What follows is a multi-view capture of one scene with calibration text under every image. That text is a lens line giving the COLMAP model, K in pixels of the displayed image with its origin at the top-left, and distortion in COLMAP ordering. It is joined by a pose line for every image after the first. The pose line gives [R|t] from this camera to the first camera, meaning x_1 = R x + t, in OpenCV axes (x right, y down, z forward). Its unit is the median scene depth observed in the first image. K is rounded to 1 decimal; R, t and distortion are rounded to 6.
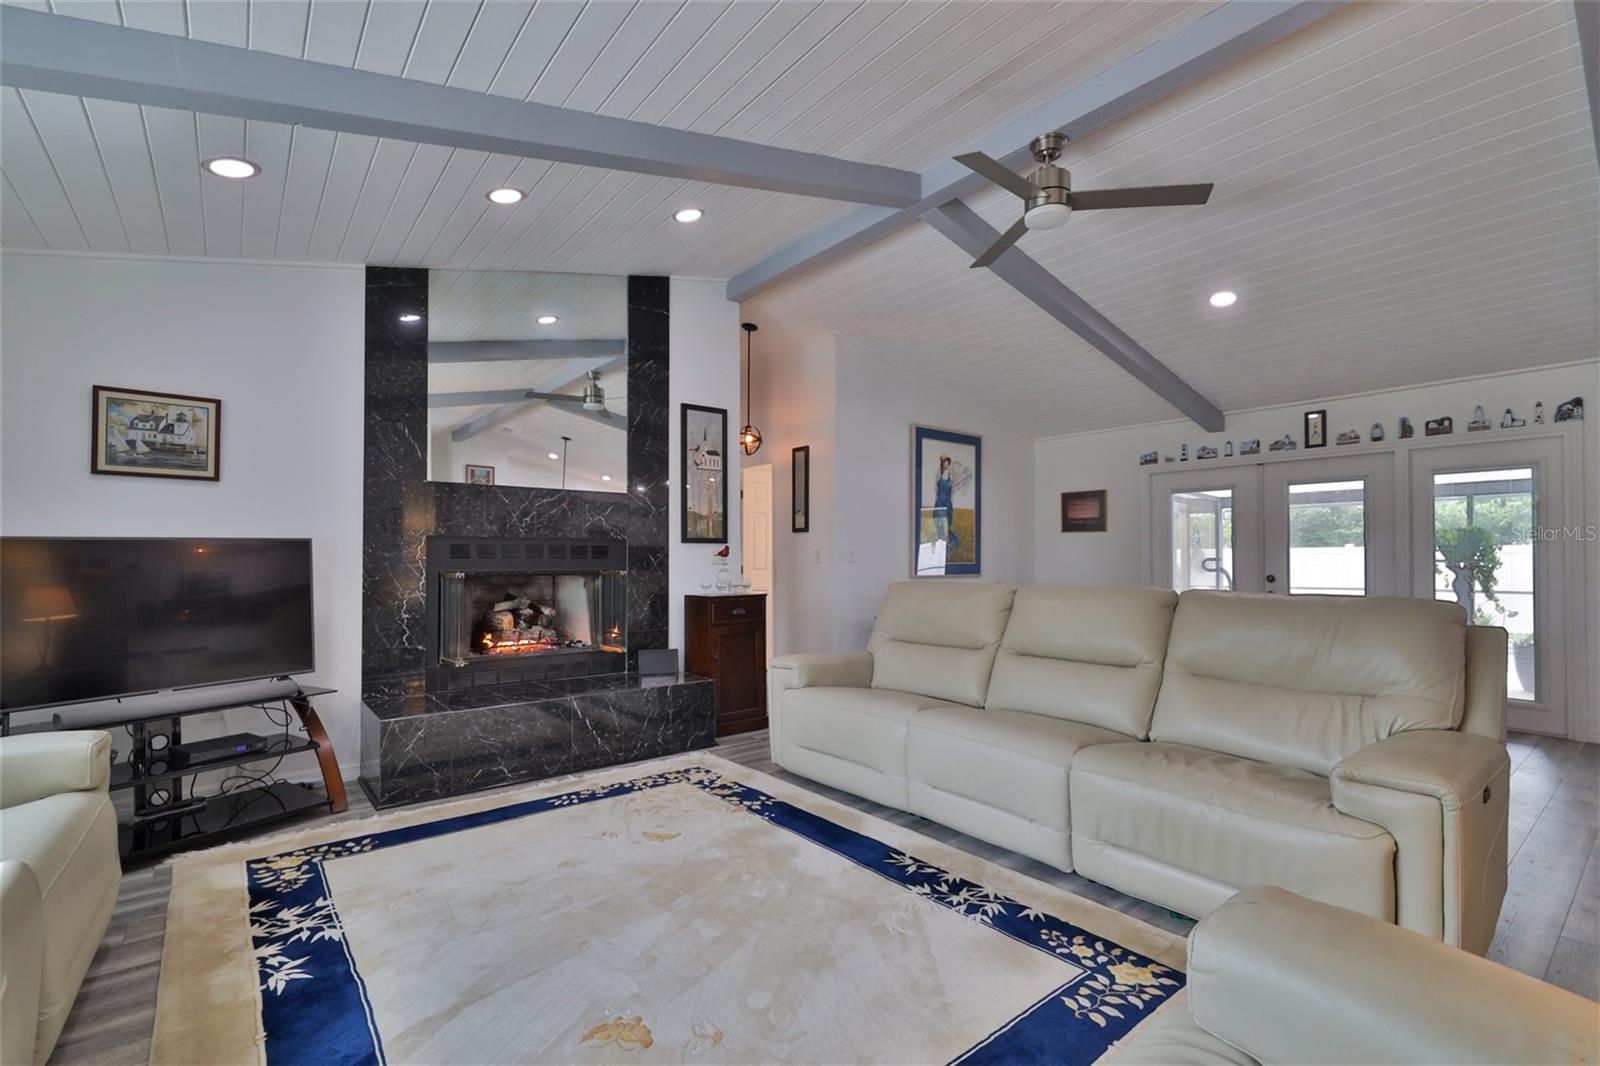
lens RADIAL K [[716.3, 0, 805.6], [0, 716.3, 552.9], [0, 0, 1]] dist [0.004658, 0.000239]
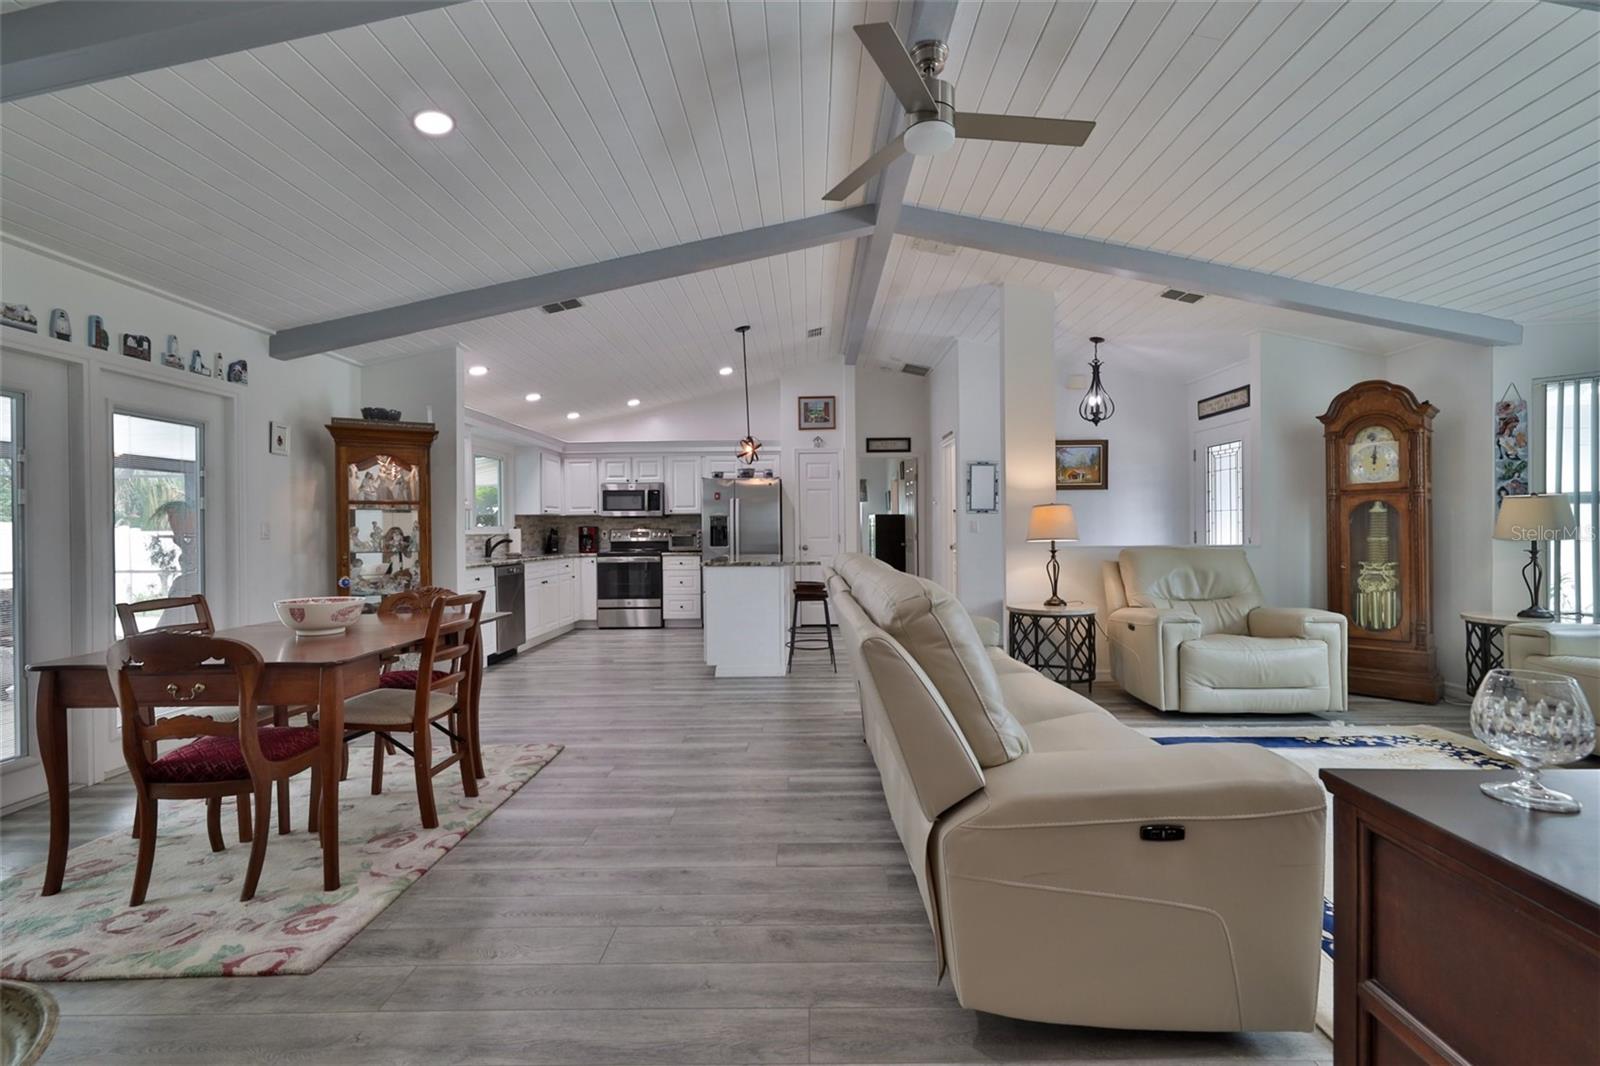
lens RADIAL K [[716.3, 0, 808.8], [0, 716.3, 536.6], [0, 0, 1]] dist [0.004658, 0.000239]
pose [[-0.778160, -0.000055, 0.628067, -0.069163], [0.004615, 0.999972, 0.005806, 0.008097], [-0.628050, 0.007417, -0.778138, 1.203691]]
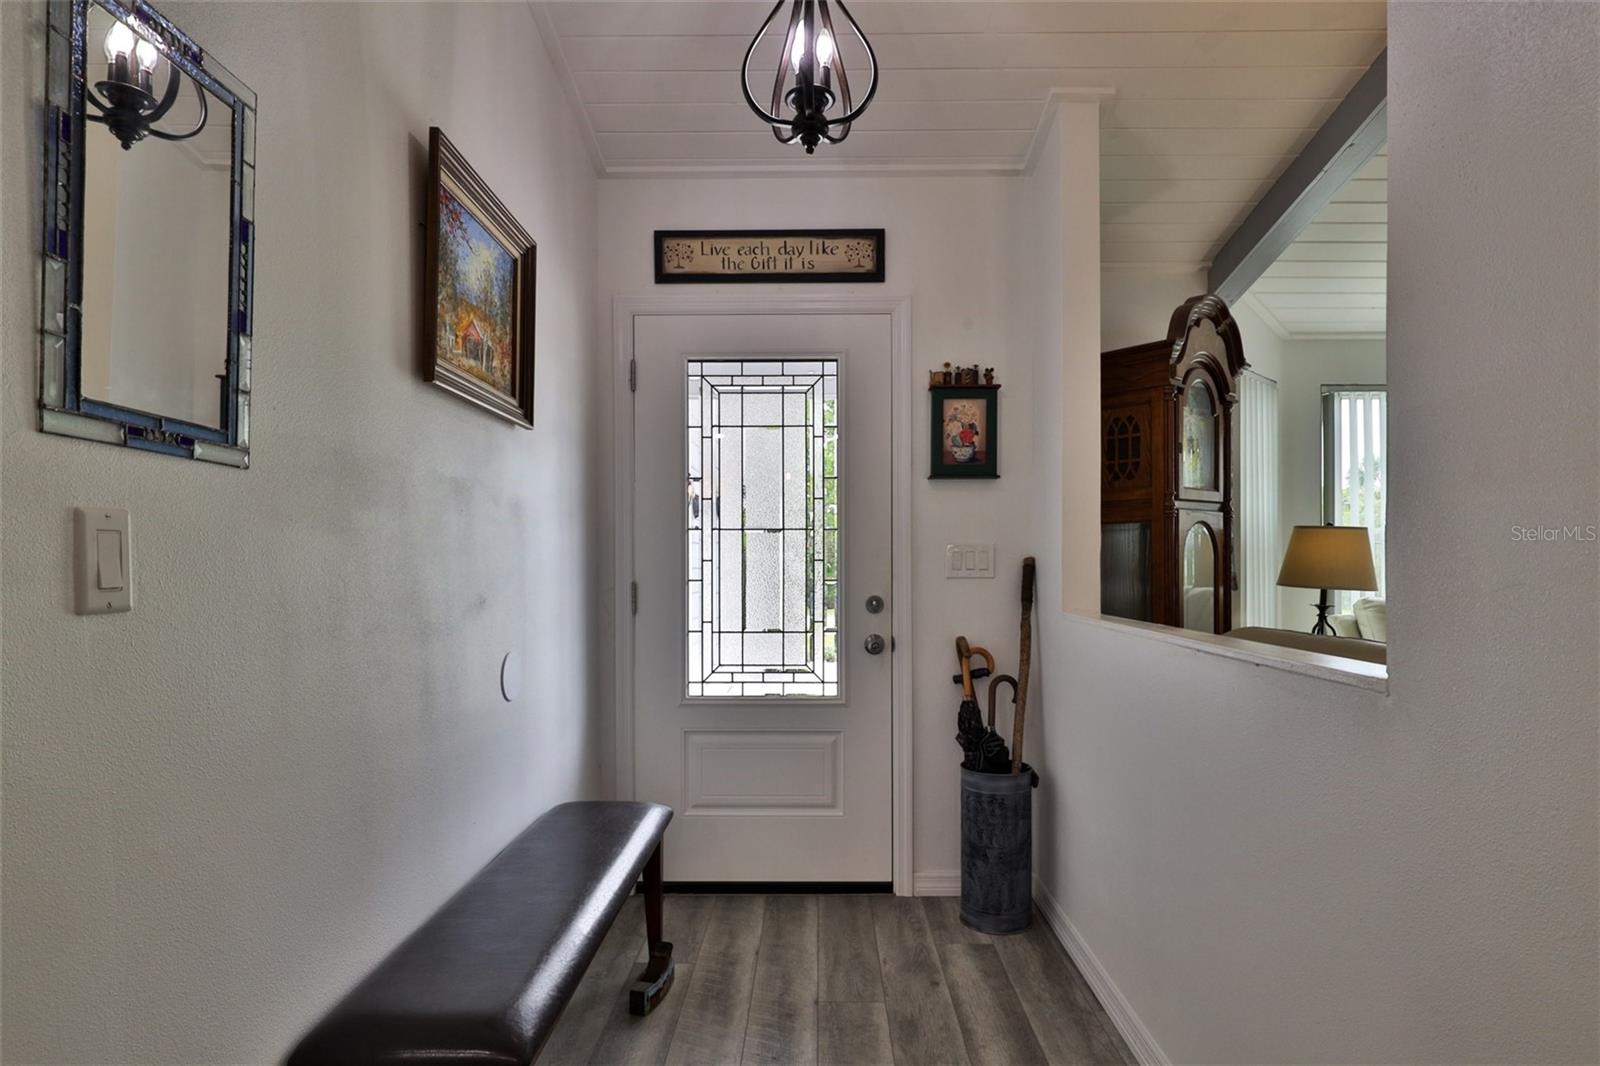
lens RADIAL K [[845.2, 0, 829.7], [0, 845.2, 558.5], [0, 0, 1]] dist [-0.014325, 0.001220]
pose [[-0.606550, 0.005665, -0.795026, 0.646667], [0.004779, 0.999983, 0.003479, -0.008481], [0.795031, -0.001689, -0.606566, 0.071087]]
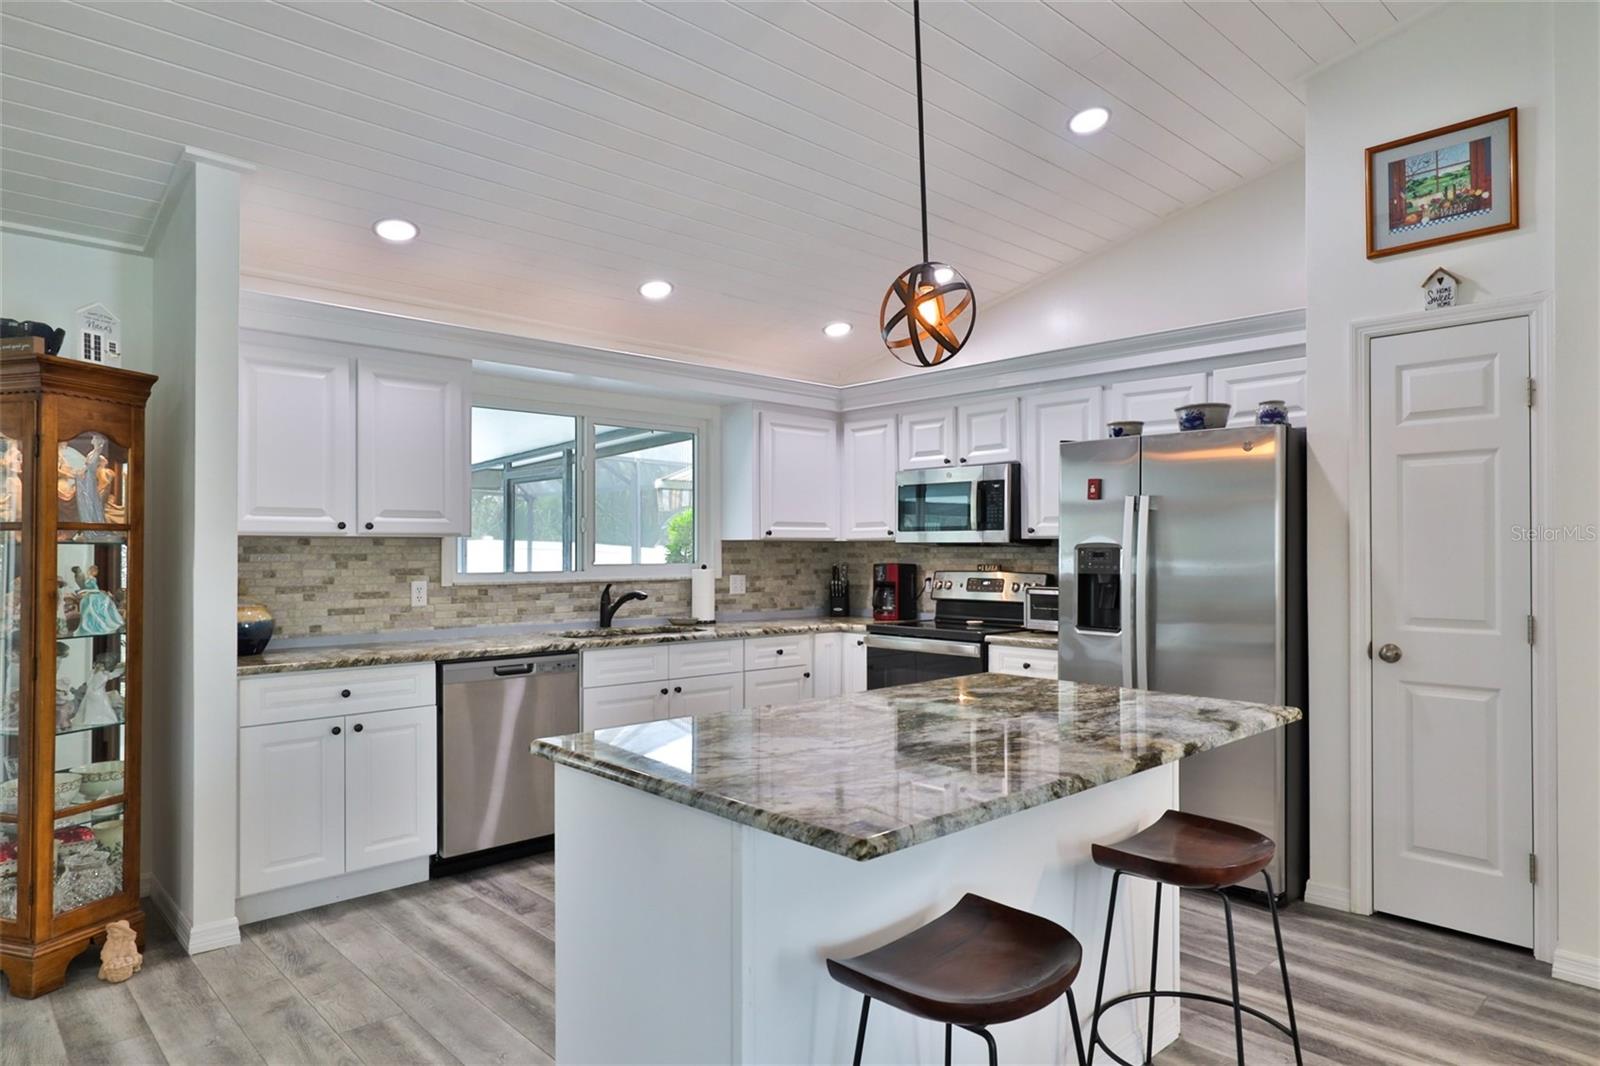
lens RADIAL K [[966.6, 0, 804.7], [0, 966.6, 538.2], [0, 0, 1]] dist [0.004003, 0.000772]
pose [[-0.082076, 0.010734, 0.996568, 0.374158], [-0.008070, 0.999902, -0.011434, -0.026365], [-0.996593, -0.008980, -0.081981, 0.330204]]
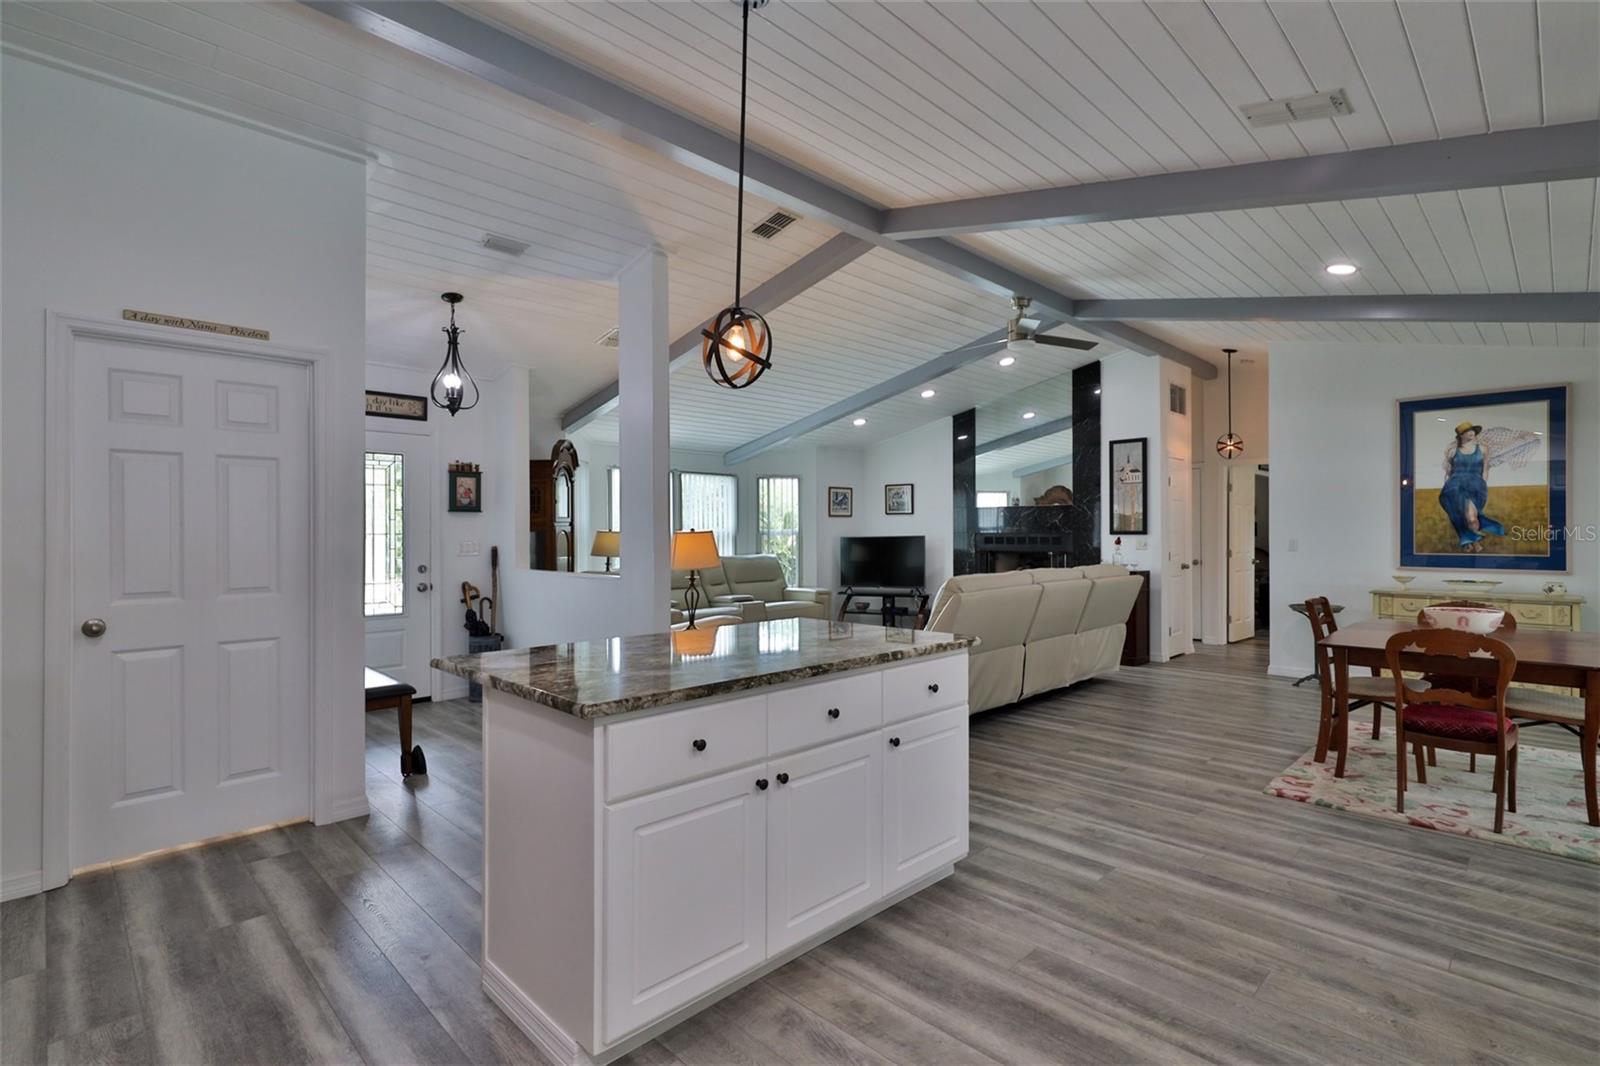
lens RADIAL K [[760.1, 0, 775.5], [0, 760.1, 527.1], [0, 0, 1]] dist [-0.000657, 0.001552]
pose [[0.080348, -0.006900, -0.996743, 1.397863], [0.008921, 0.999941, -0.006203, -0.027089], [0.996727, -0.008394, 0.080405, 0.186305]]
